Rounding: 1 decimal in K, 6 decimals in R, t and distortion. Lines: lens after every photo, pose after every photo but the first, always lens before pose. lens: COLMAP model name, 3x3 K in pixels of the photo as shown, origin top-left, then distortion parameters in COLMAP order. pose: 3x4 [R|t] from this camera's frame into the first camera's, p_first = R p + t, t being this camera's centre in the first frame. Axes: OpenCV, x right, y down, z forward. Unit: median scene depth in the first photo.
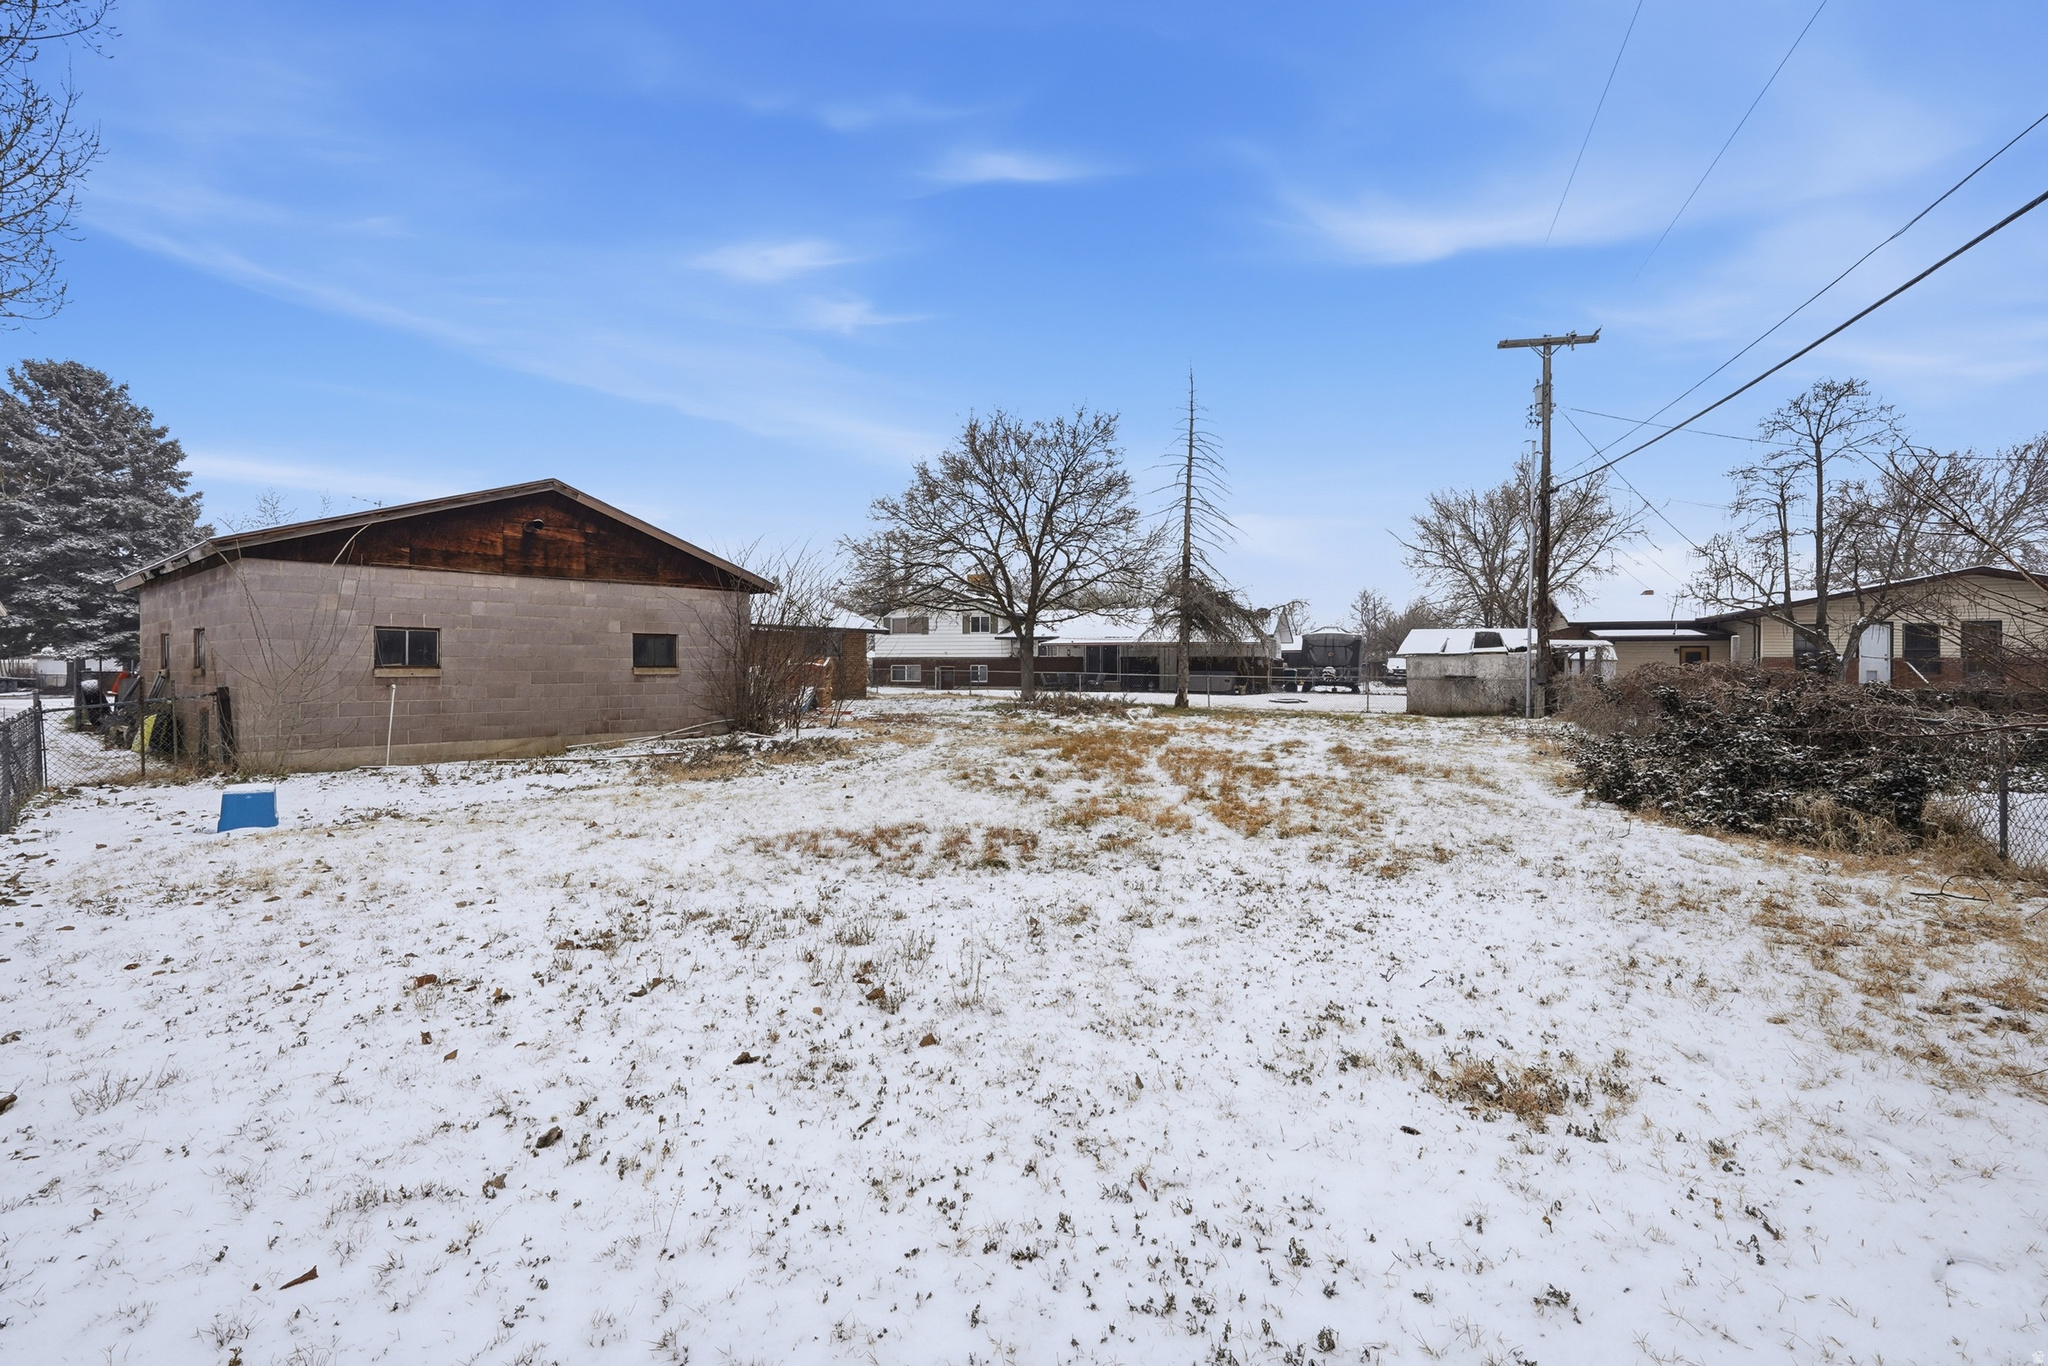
lens RADIAL K [[917.6, 0, 1024.0], [0, 917.6, 683.0], [0, 0, 1]] dist [0.000314, 0.000057]
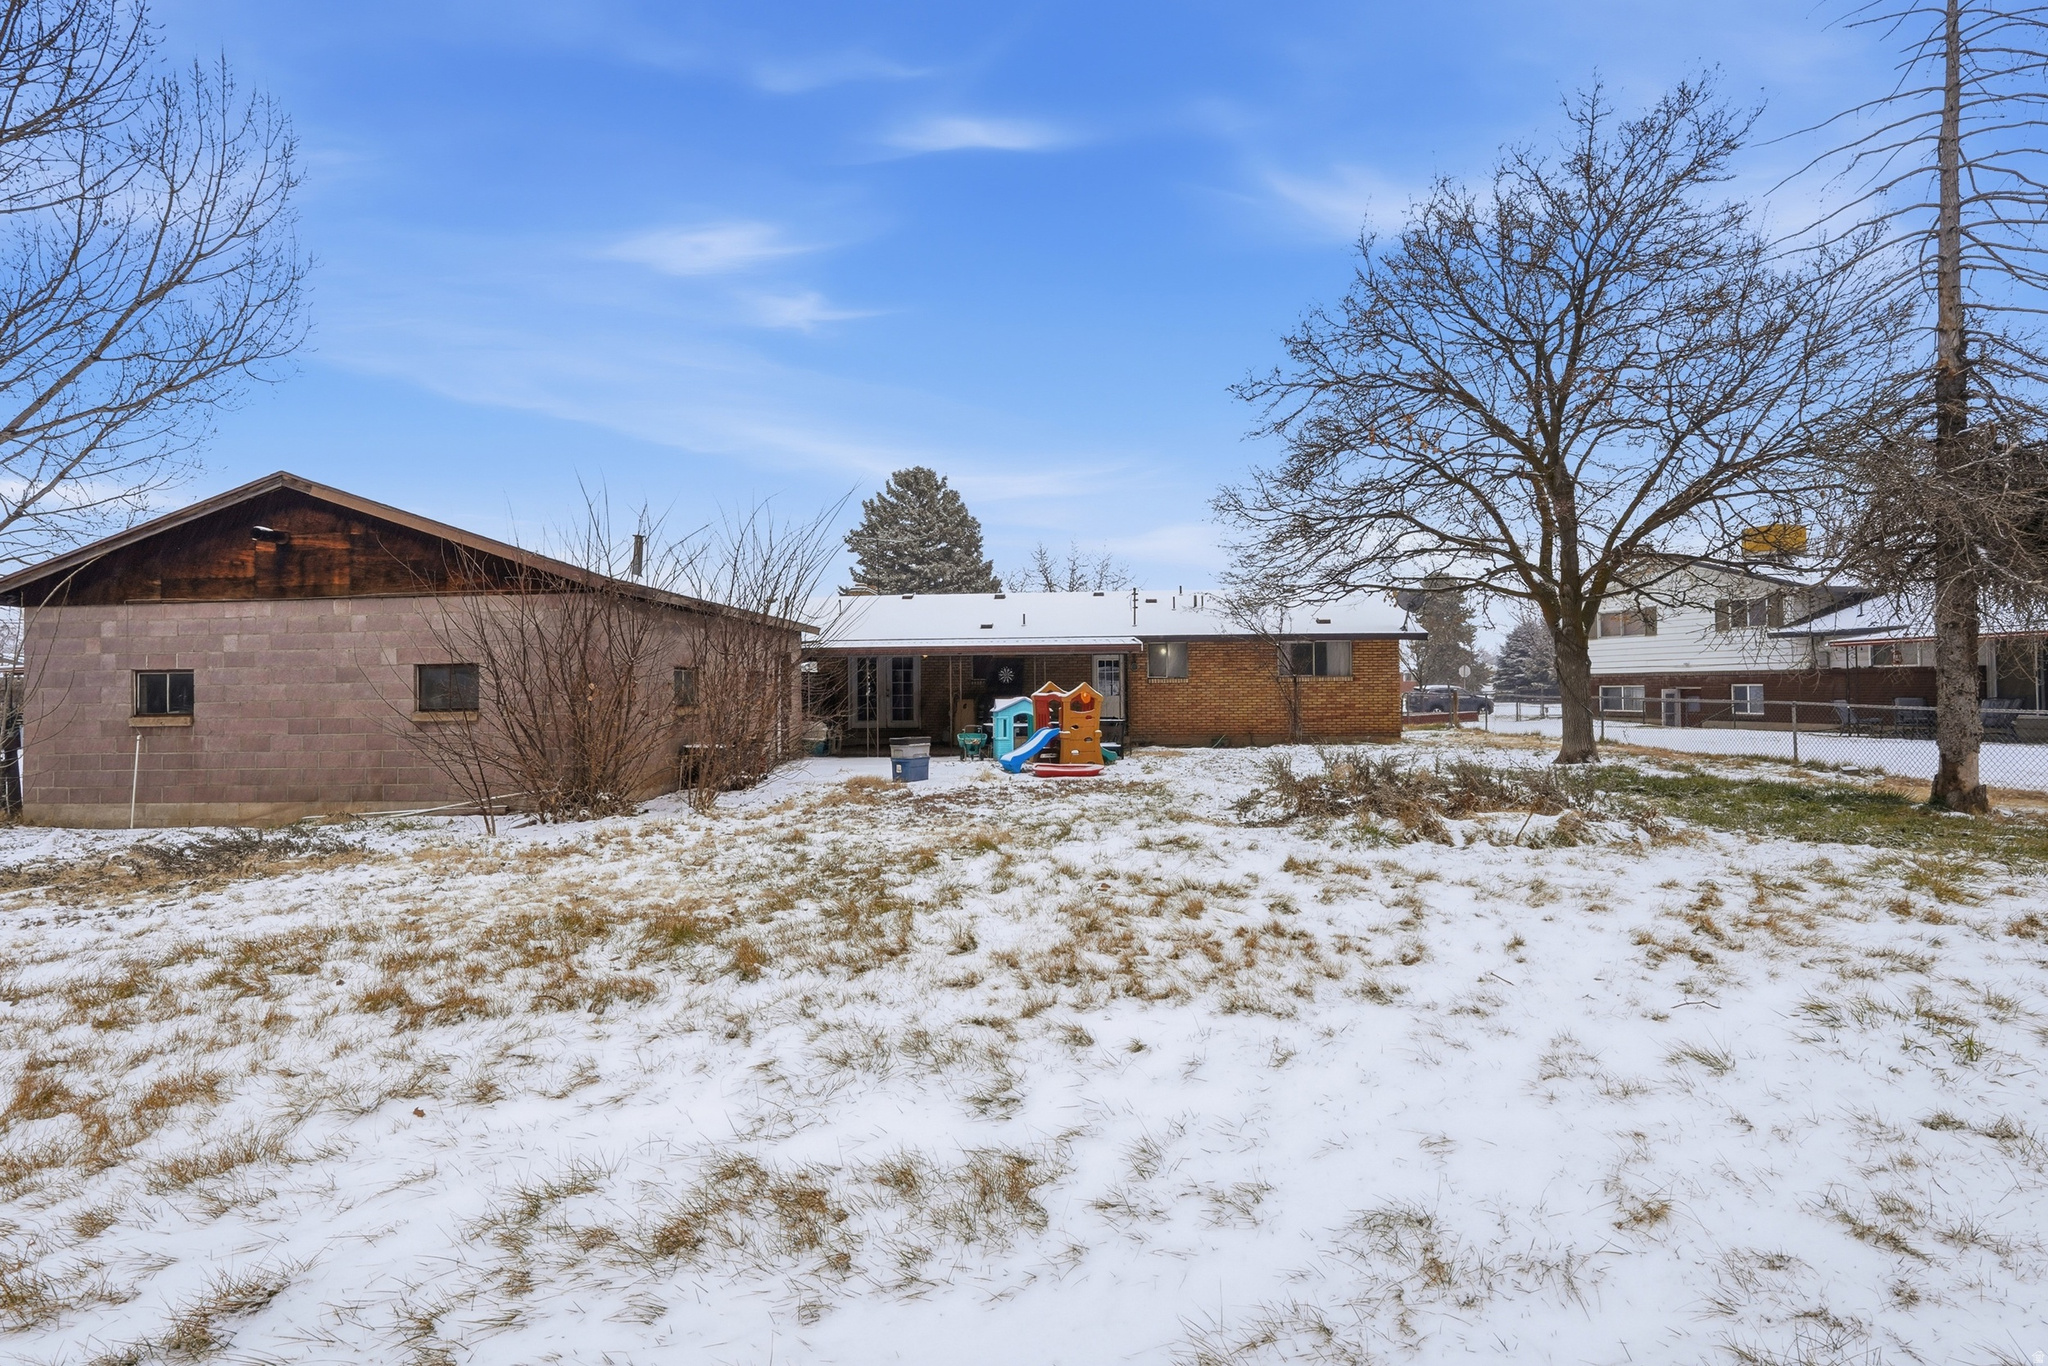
lens RADIAL K [[992.2, 0, 1024.0], [0, 992.2, 683.0], [0, 0, 1]] dist [0.000201, -0.000051]
pose [[0.600757, -0.026120, -0.799005, 0.518440], [0.002553, 0.999524, -0.030755, -0.014850], [0.799427, 0.016436, 0.600538, 0.966478]]
